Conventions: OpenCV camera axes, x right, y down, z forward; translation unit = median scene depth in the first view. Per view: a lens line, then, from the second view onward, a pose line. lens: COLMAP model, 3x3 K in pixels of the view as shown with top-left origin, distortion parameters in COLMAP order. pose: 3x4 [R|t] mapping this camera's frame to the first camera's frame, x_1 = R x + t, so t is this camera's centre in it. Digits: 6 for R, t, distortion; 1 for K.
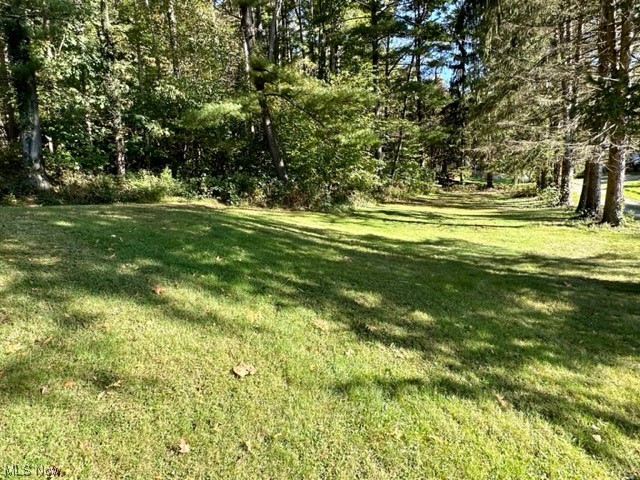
lens RADIAL K [[398.2, 0, 320.0], [0, 398.2, 240.0], [0, 0, 1]] dist [-0.004048, 0.001672]
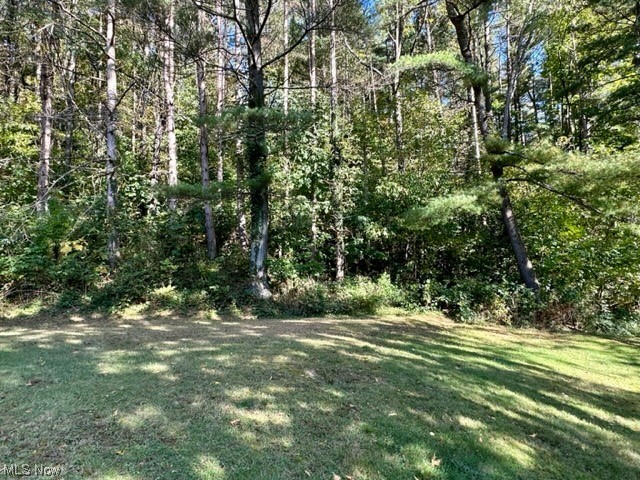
lens RADIAL K [[398.2, 0, 320.0], [0, 398.2, 240.0], [0, 0, 1]] dist [-0.004048, 0.001672]
pose [[0.855955, -0.040284, -0.515479, -0.053300], [-0.075802, 0.976412, -0.202174, -0.063487], [0.511464, 0.212126, 0.832711, 0.181174]]
